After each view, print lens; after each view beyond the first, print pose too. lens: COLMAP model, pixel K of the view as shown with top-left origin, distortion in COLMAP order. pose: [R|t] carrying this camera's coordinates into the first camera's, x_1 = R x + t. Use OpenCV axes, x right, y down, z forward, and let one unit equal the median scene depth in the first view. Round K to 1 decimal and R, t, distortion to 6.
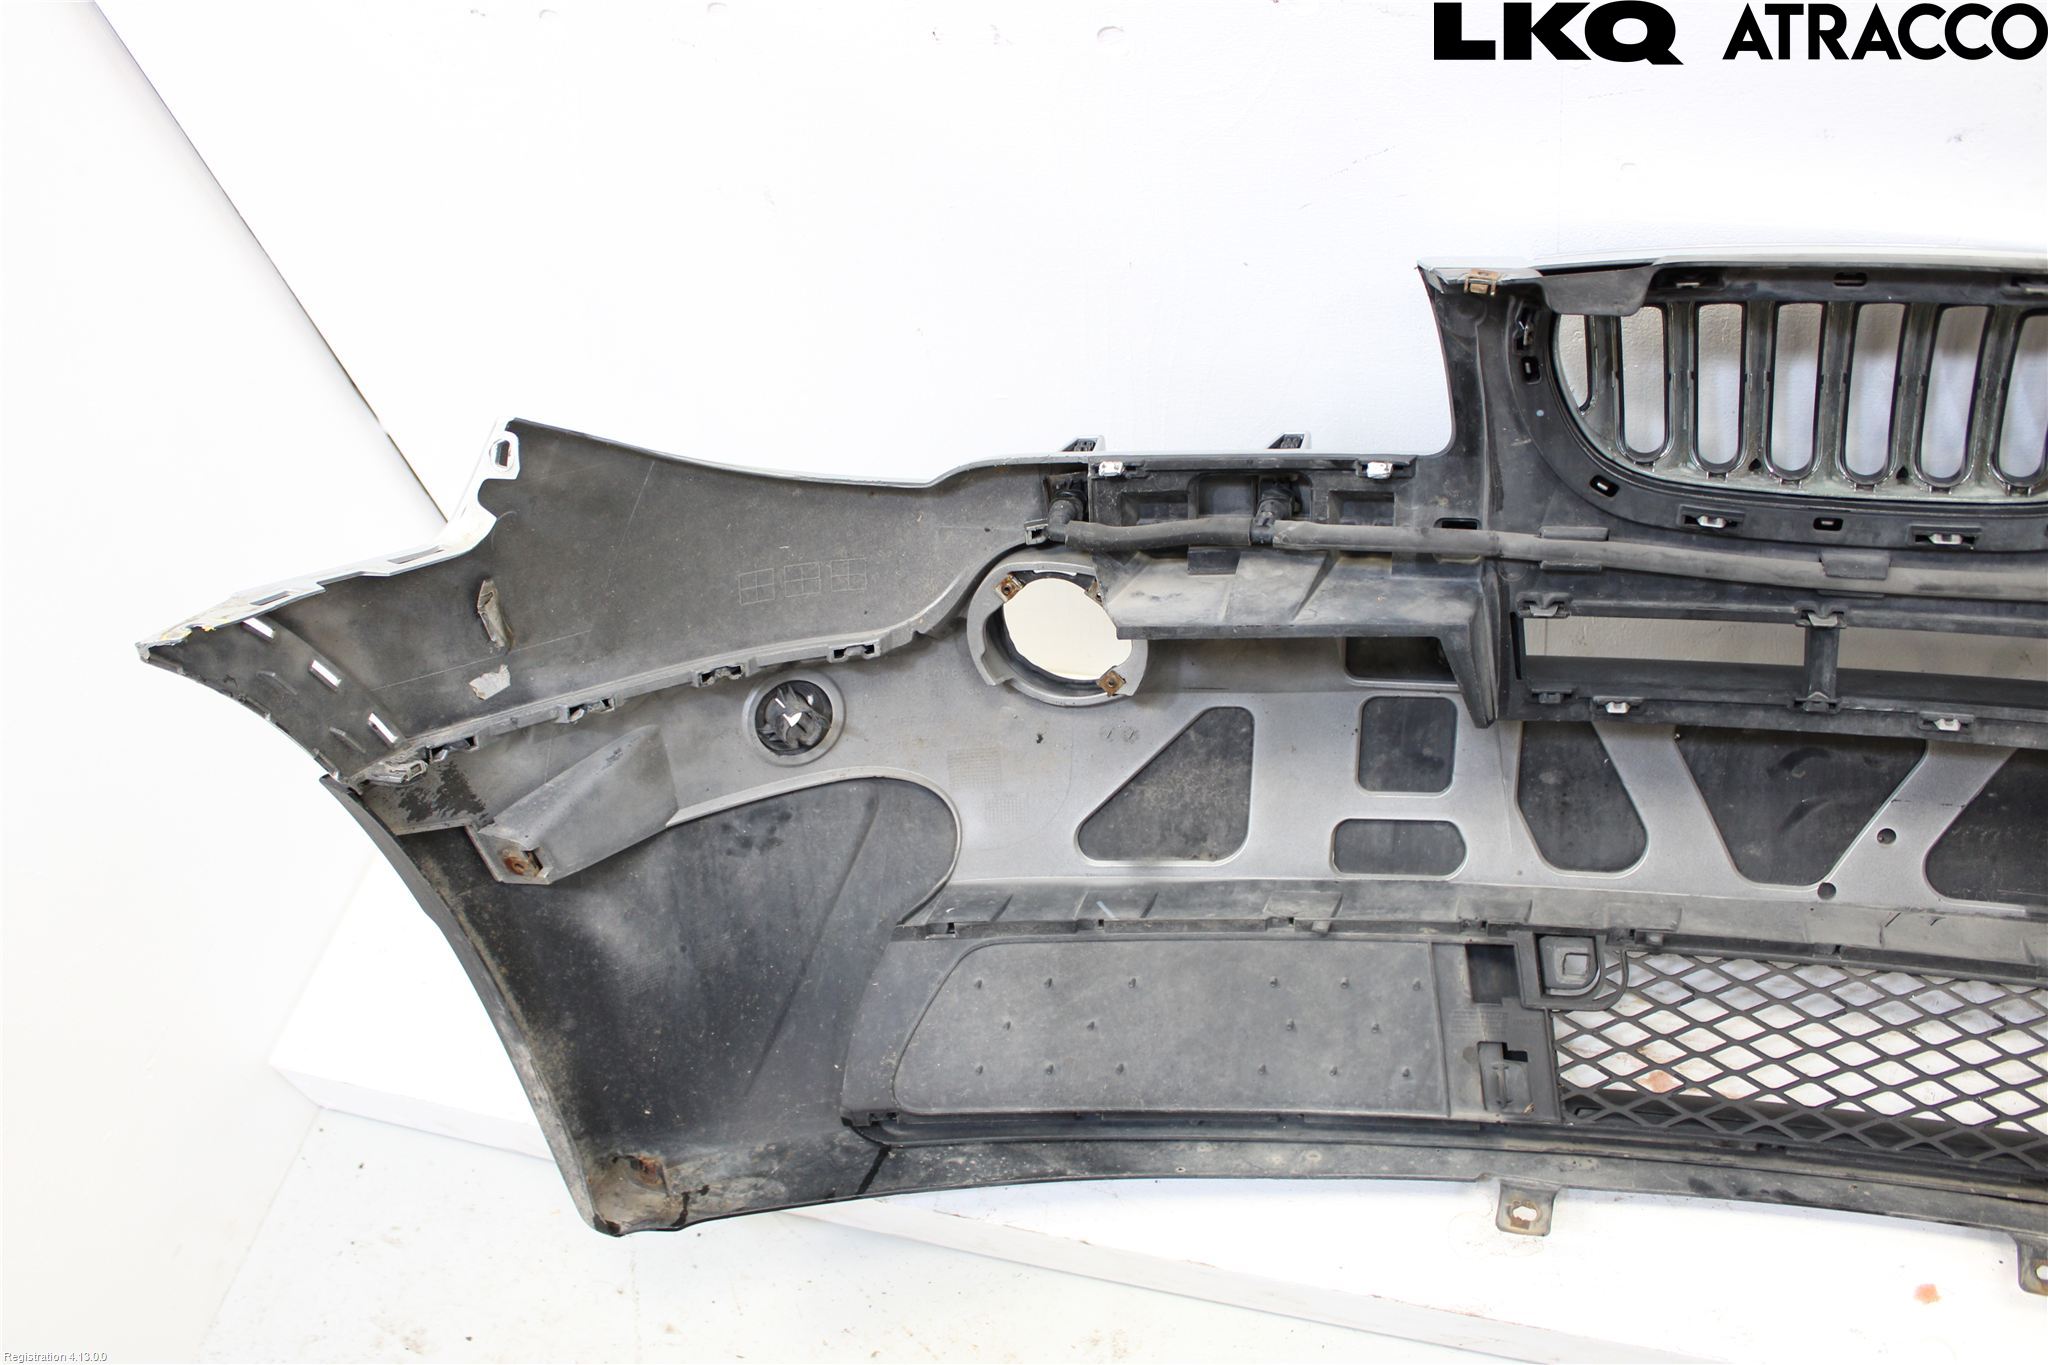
lens RADIAL K [[1817.2, 0, 1024.0], [0, 1817.2, 682.5], [0, 0, 1]] dist [-0.143060, 0.161610]
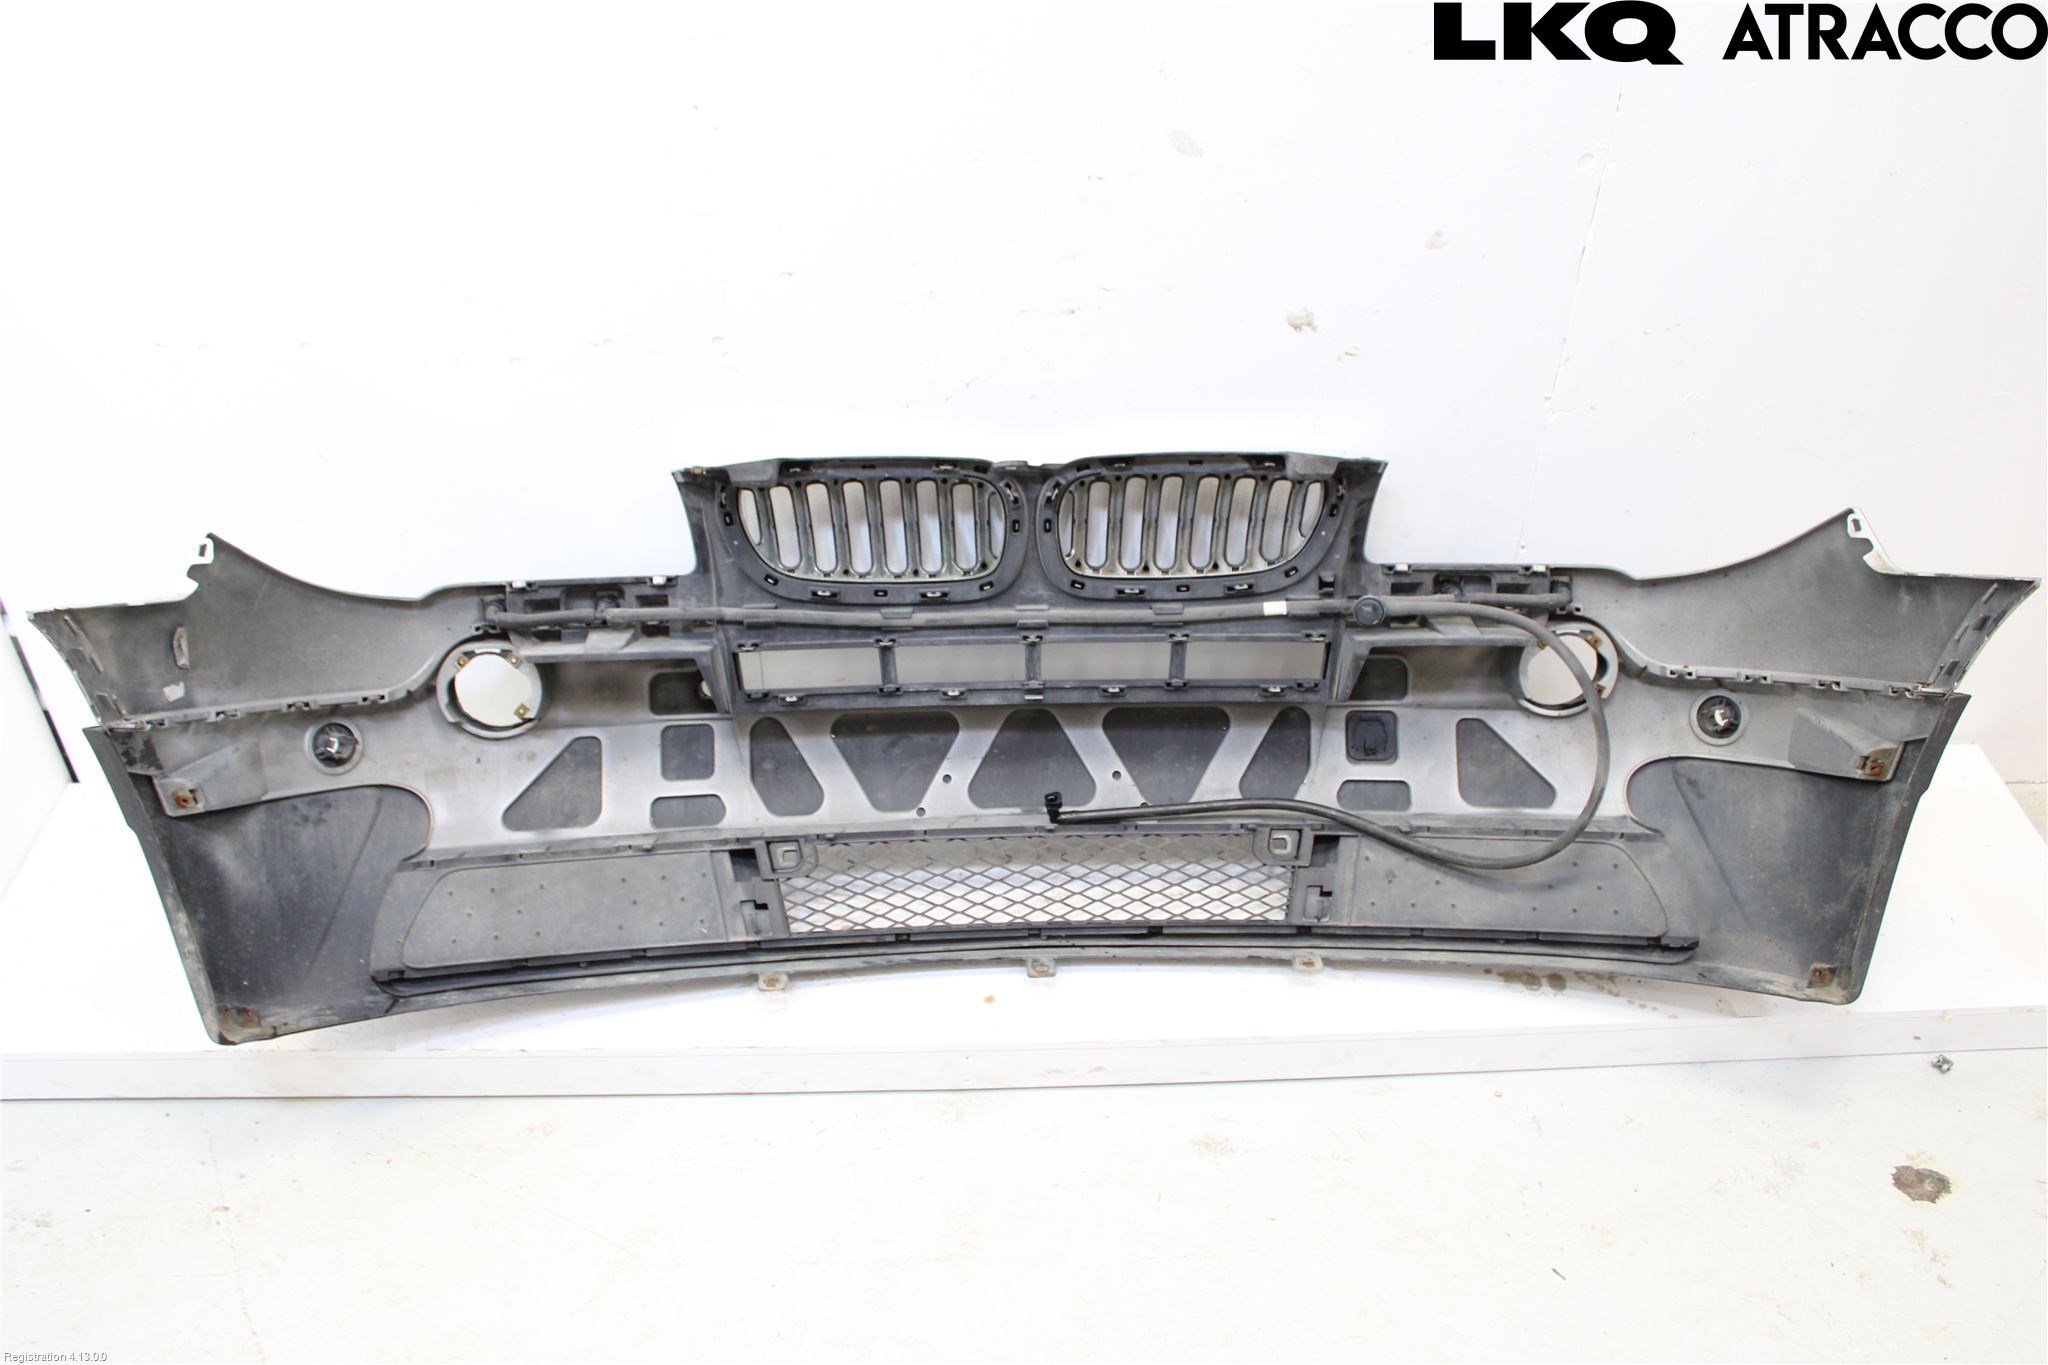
lens RADIAL K [[1817.2, 0, 1024.0], [0, 1817.2, 682.5], [0, 0, 1]] dist [-0.143060, 0.161610]
pose [[0.931192, -0.020210, 0.363970, -0.136465], [0.122441, 0.957794, -0.260075, 0.496998], [-0.343352, 0.286745, 0.894364, -0.779024]]
